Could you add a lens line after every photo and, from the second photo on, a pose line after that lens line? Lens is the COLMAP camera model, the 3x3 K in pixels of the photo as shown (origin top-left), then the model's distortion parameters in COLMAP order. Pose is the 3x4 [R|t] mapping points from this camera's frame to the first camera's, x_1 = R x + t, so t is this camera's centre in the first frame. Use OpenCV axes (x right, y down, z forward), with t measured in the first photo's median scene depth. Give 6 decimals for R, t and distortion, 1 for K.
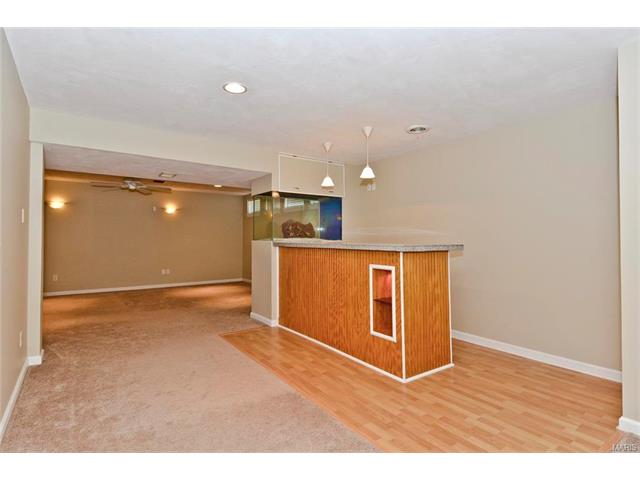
lens RADIAL K [[333.5, 0, 321.7], [0, 333.5, 236.7], [0, 0, 1]] dist [0.023885, -0.000505]
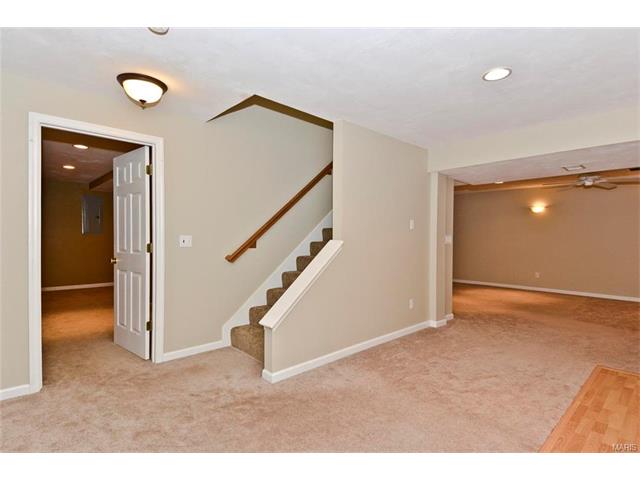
lens RADIAL K [[333.5, 0, 321.7], [0, 333.5, 236.7], [0, 0, 1]] dist [0.023885, -0.000505]
pose [[0.124995, -0.004988, -0.992145, 0.475530], [-0.000655, 0.999987, -0.005110, 0.002977], [0.992157, 0.001289, 0.124990, 0.333223]]
